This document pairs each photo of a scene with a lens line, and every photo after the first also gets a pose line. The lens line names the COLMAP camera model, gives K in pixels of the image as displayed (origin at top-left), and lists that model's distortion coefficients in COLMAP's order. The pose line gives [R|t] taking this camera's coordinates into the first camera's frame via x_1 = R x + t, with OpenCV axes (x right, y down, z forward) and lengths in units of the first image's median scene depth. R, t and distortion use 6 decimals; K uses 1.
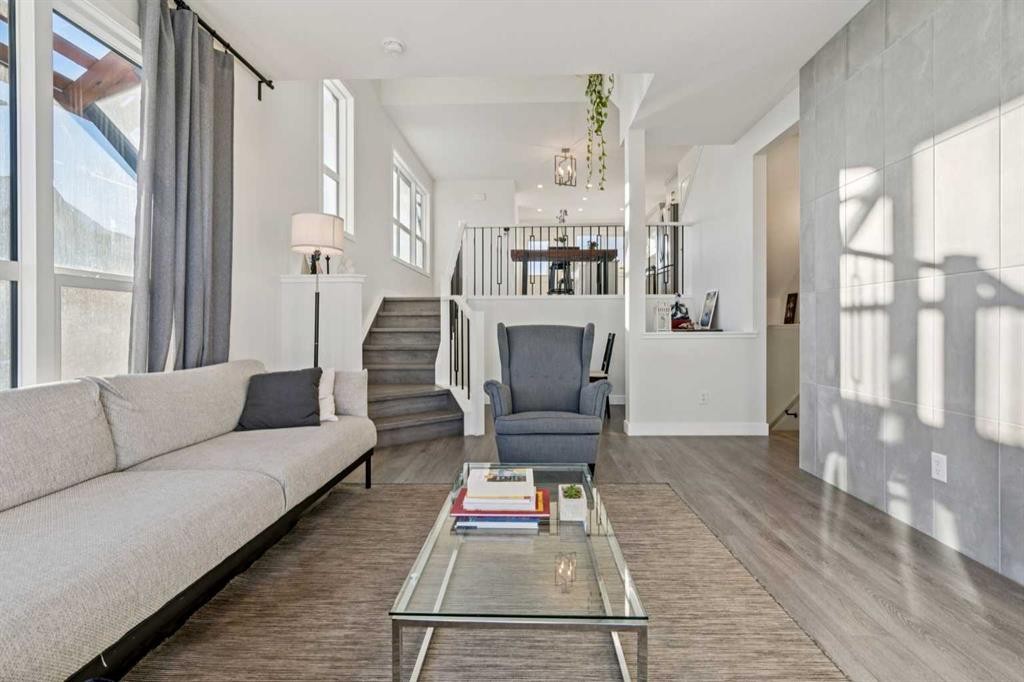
lens RADIAL K [[472.2, 0, 518.5], [0, 472.2, 325.0], [0, 0, 1]] dist [0.002885, 0.000746]
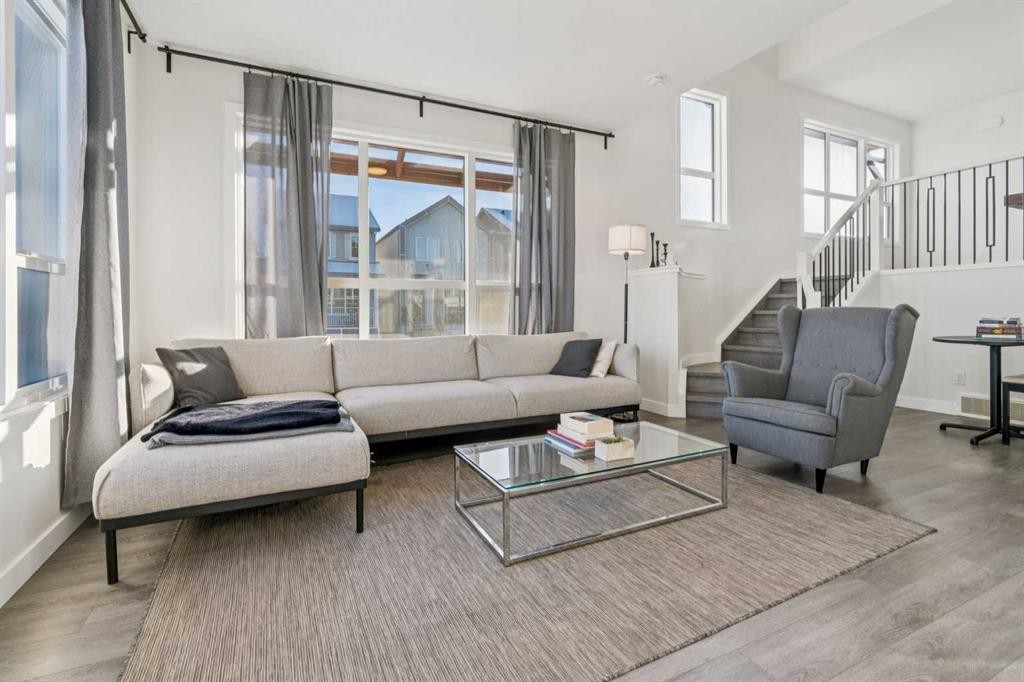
lens RADIAL K [[472.2, 0, 507.0], [0, 472.2, 311.6], [0, 0, 1]] dist [0.002885, 0.000746]
pose [[0.458818, 0.003642, -0.888523, 0.717759], [0.005936, 0.999957, 0.007164, -0.002888], [0.888510, -0.008561, 0.458777, 0.109096]]
